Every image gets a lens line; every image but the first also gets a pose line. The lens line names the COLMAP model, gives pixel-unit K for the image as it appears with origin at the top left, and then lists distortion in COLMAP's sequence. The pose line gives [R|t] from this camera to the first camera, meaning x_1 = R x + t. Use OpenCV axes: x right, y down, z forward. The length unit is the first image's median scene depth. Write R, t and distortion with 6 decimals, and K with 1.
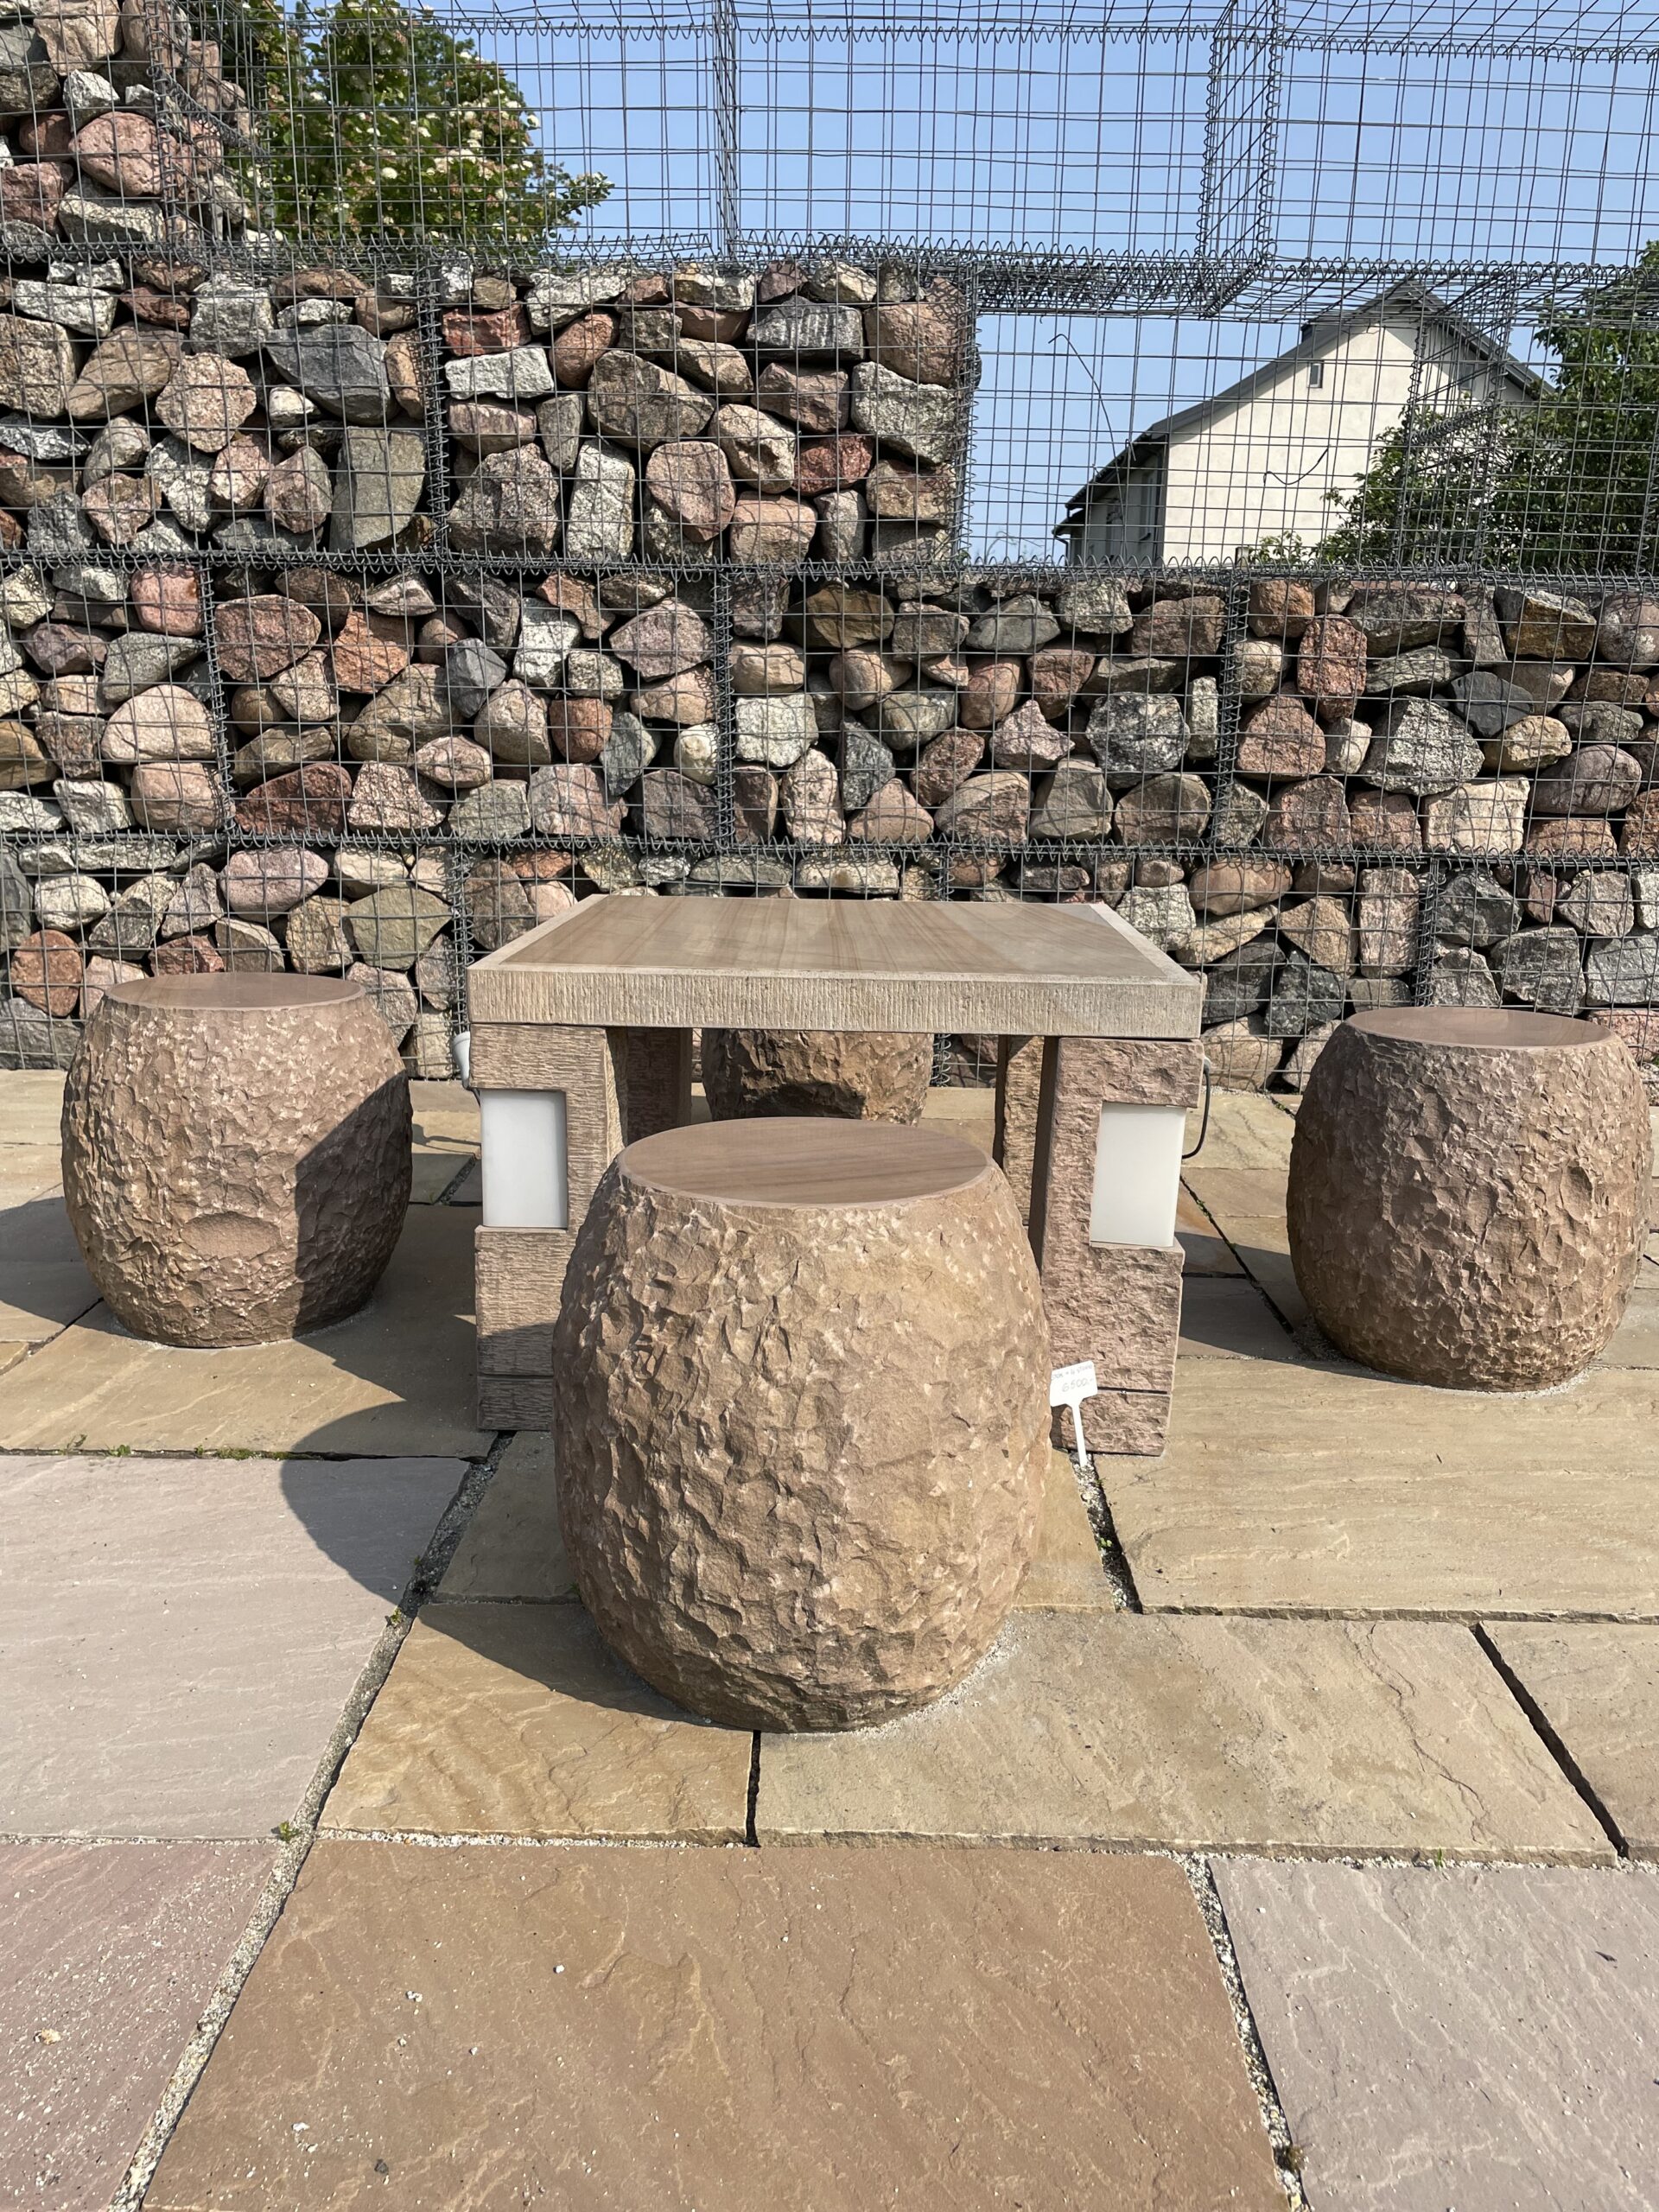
lens RADIAL K [[1652.5, 0, 824.5], [0, 1652.5, 1108.5], [0, 0, 1]] dist [0.038172, -0.018751]
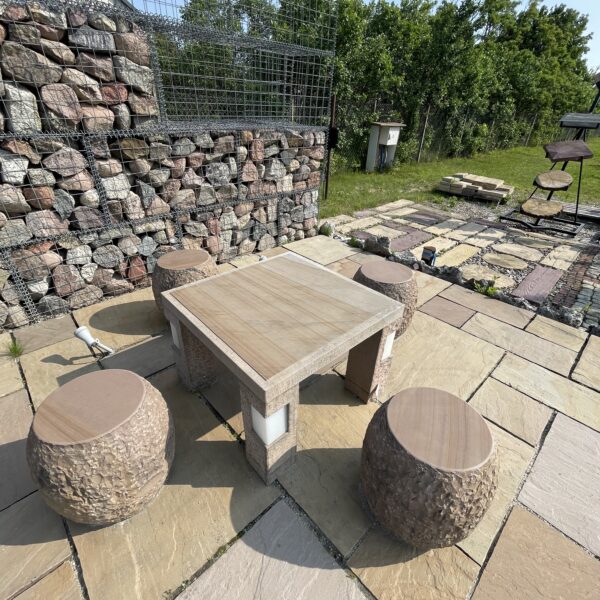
lens RADIAL K [[321.6, 0, 299.6], [0, 321.6, 303.5], [0, 0, 1]] dist [-0.014116, 0.000989]
pose [[0.709249, -0.368320, 0.601088, -0.230612], [0.138319, 0.908791, 0.393658, -0.222542], [-0.691255, -0.196060, 0.695505, 0.305893]]
